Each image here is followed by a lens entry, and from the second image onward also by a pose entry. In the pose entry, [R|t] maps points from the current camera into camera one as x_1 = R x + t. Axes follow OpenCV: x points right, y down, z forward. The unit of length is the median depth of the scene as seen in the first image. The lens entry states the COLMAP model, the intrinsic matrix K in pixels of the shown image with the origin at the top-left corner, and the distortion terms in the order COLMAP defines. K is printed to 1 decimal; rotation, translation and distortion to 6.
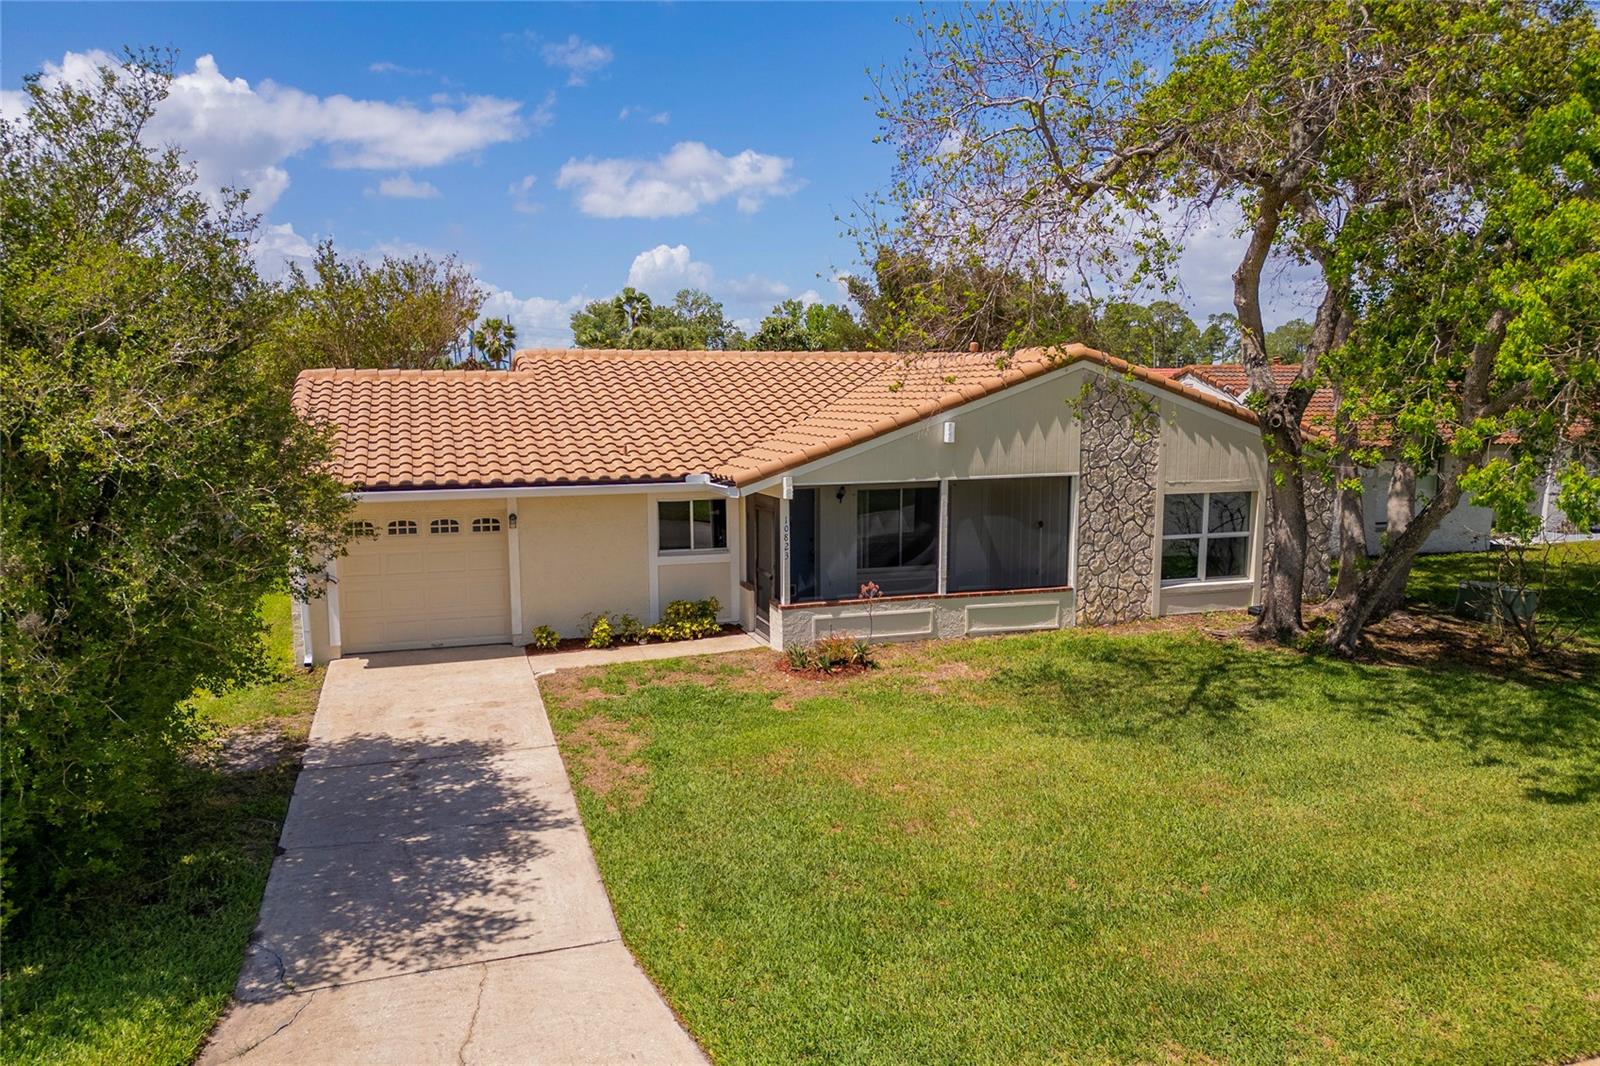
lens RADIAL K [[1124.6, 0, 800.0], [0, 1124.6, 533.0], [0, 0, 1]] dist [0.024517, 0.000275]
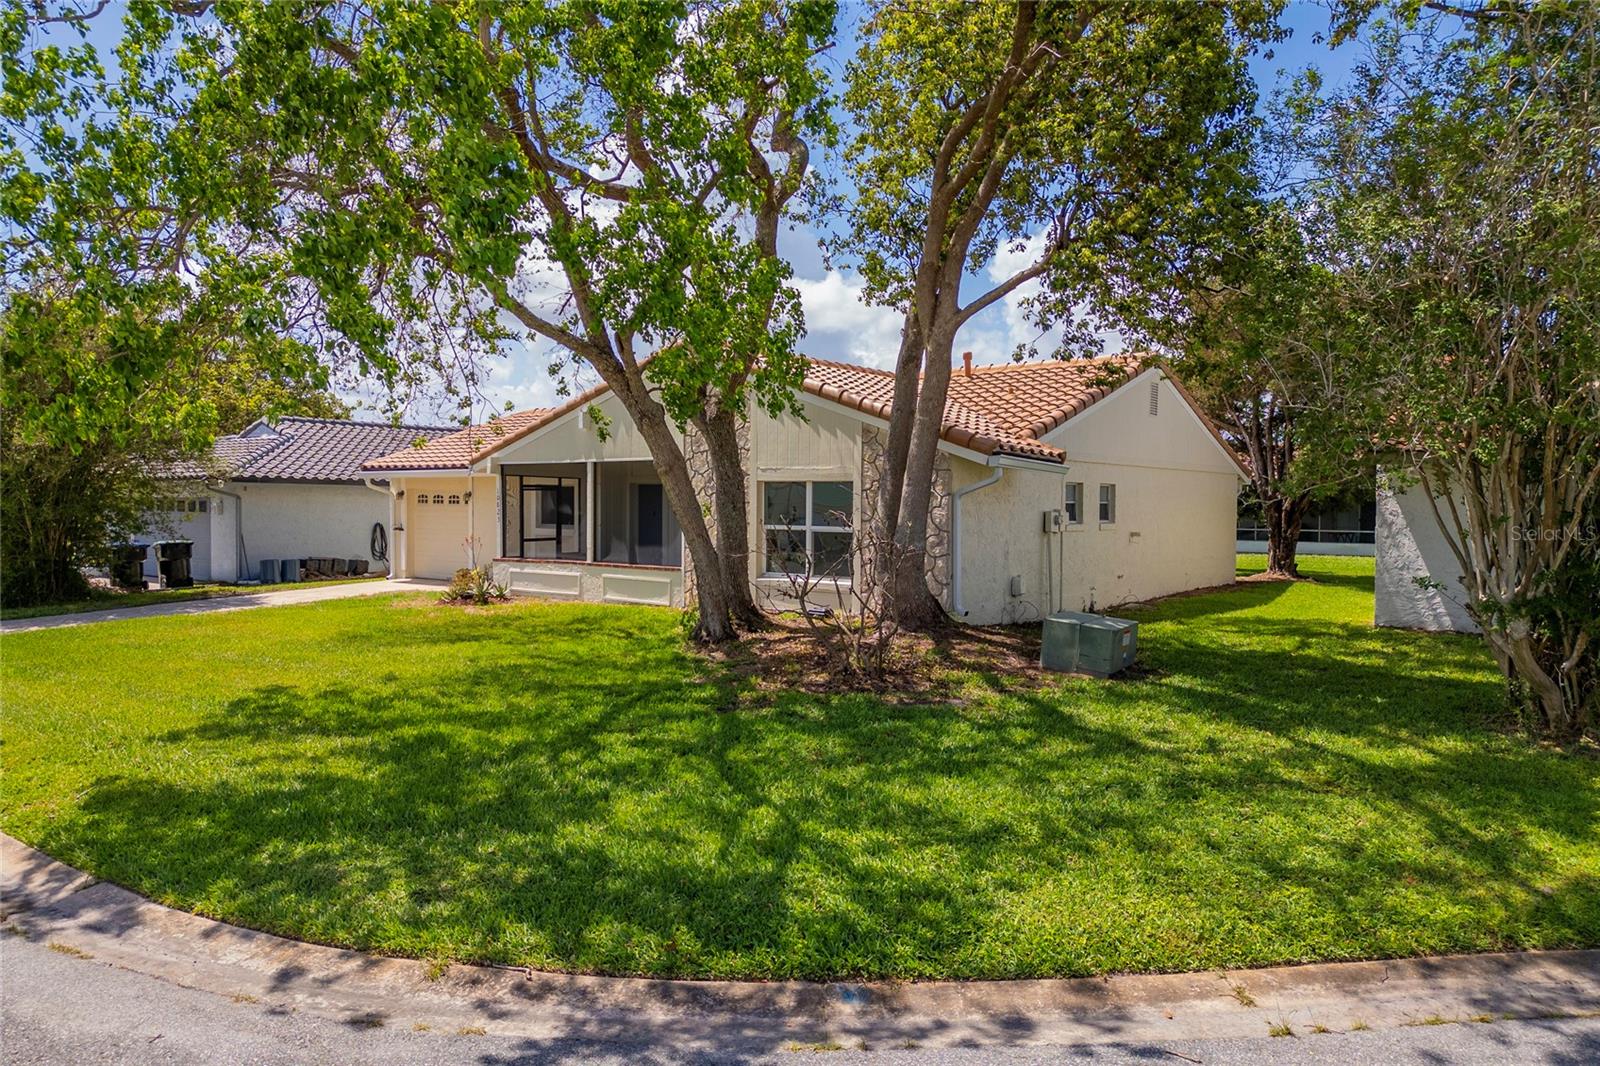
lens RADIAL K [[1128.9, 0, 800.0], [0, 1128.9, 533.0], [0, 0, 1]] dist [0.001395, -0.003506]
pose [[0.577885, 0.034470, -0.815390, 1.198801], [-0.102721, 0.994234, -0.030771, 0.038144], [0.809628, 0.101540, 0.578094, 0.509925]]
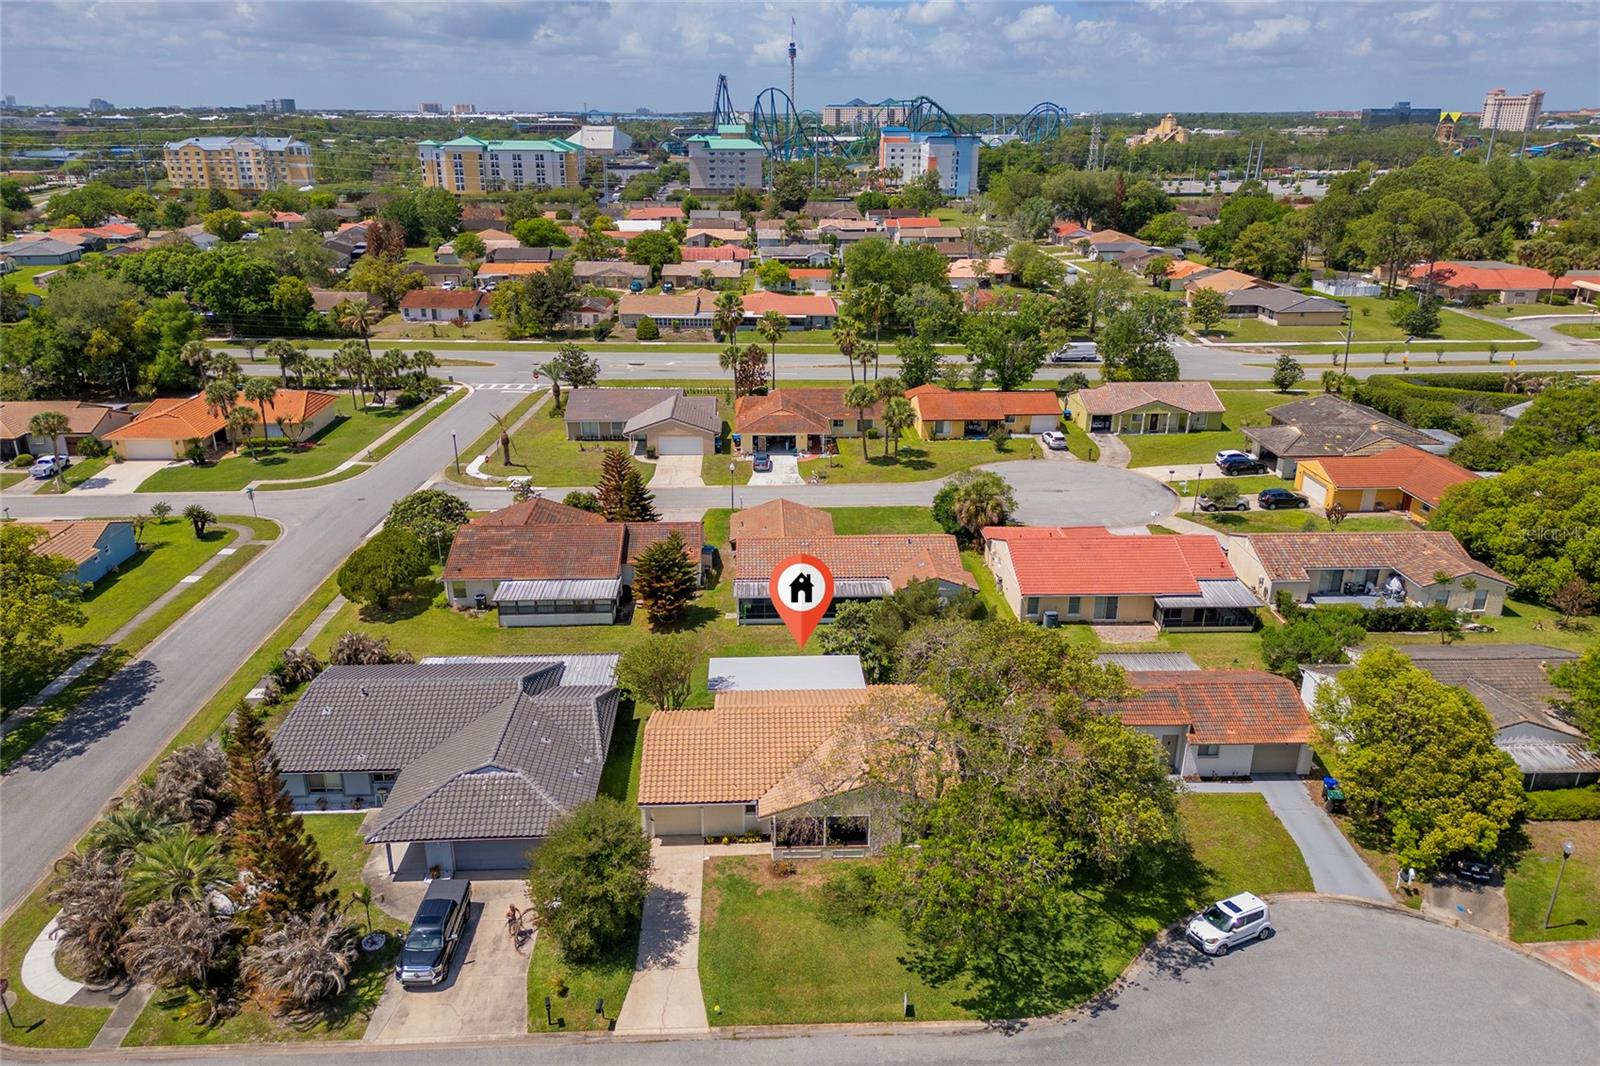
lens RADIAL K [[1124.6, 0, 800.0], [0, 1124.6, 533.0], [0, 0, 1]] dist [0.024517, 0.000275]
pose [[0.962705, 0.097143, -0.252514, 0.800994], [-0.038565, 0.973059, 0.227310, -1.582485], [0.267792, -0.209094, 0.940514, -1.916635]]
